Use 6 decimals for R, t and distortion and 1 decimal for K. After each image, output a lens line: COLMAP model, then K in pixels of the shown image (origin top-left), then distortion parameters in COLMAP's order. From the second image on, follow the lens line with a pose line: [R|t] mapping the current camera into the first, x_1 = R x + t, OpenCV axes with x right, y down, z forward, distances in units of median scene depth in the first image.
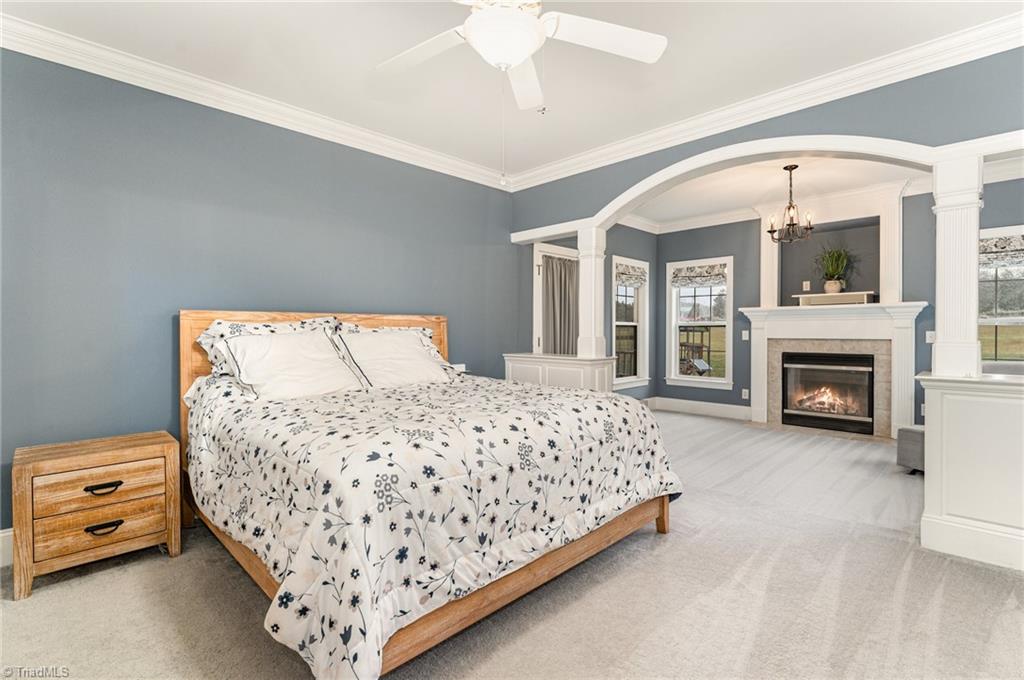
lens RADIAL K [[474.2, 0, 513.9], [0, 474.2, 334.7], [0, 0, 1]] dist [-0.001220, -0.000308]
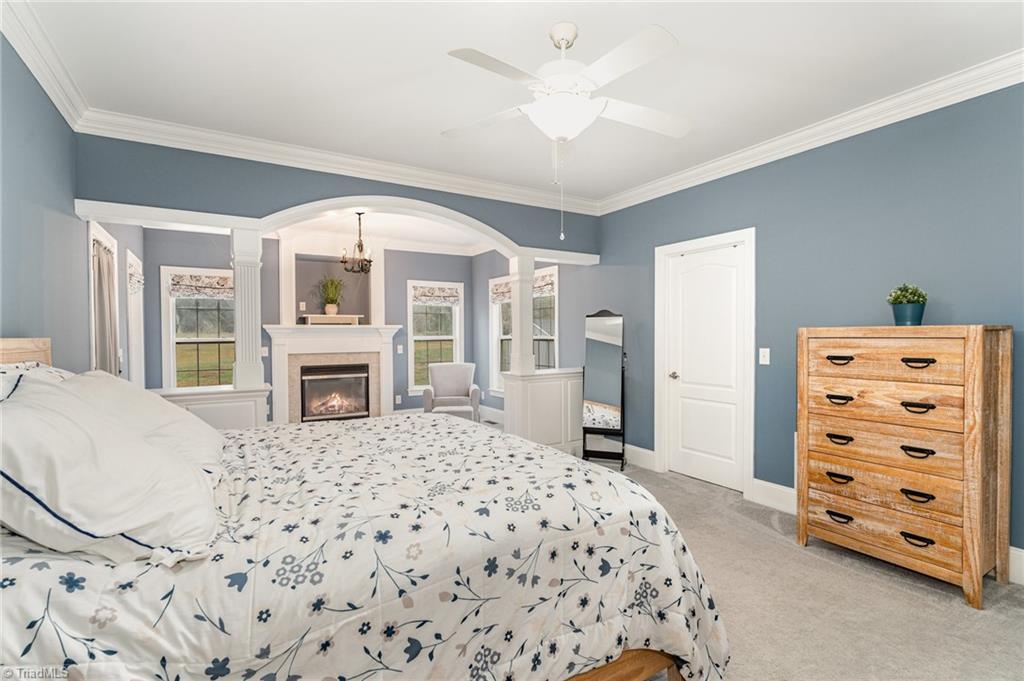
lens RADIAL K [[474.2, 0, 513.2], [0, 474.2, 342.1], [0, 0, 1]] dist [-0.001220, -0.000308]
pose [[0.229650, -0.003213, 0.973268, -0.390474], [0.020431, 0.999790, -0.001520, -0.006899], [-0.973059, 0.020234, 0.229668, 0.262245]]
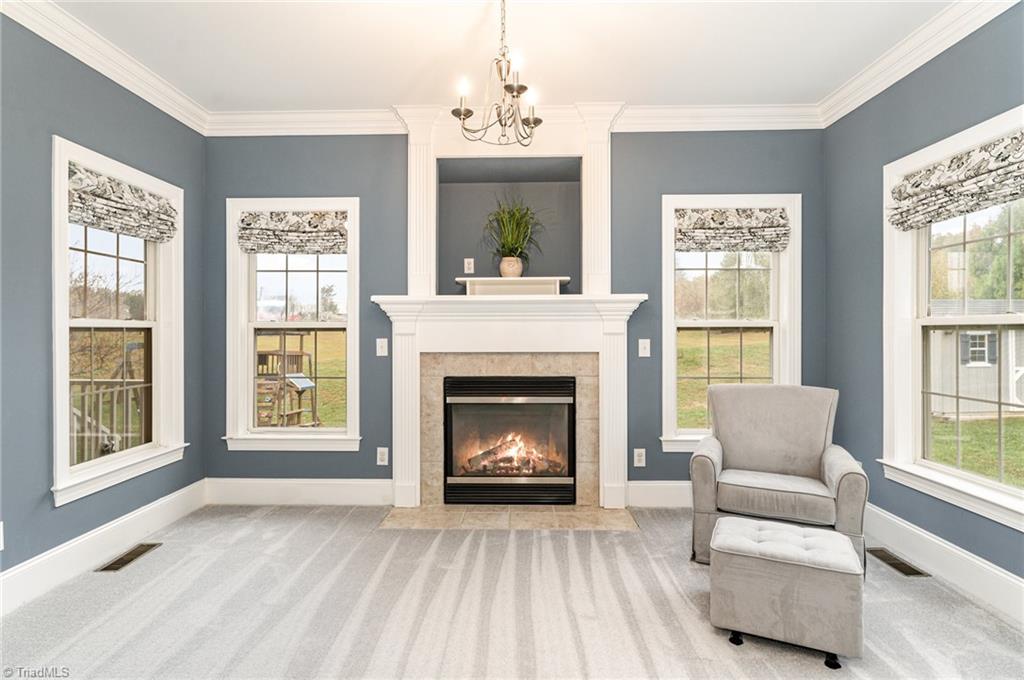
lens RADIAL K [[515.2, 0, 511.8], [0, 515.2, 329.8], [0, 0, 1]] dist [0.002104, 0.000793]
pose [[0.721444, 0.001916, 0.692470, 0.197798], [0.007713, 0.999912, -0.010803, -0.011319], [-0.692429, 0.013135, 0.721366, 0.496968]]
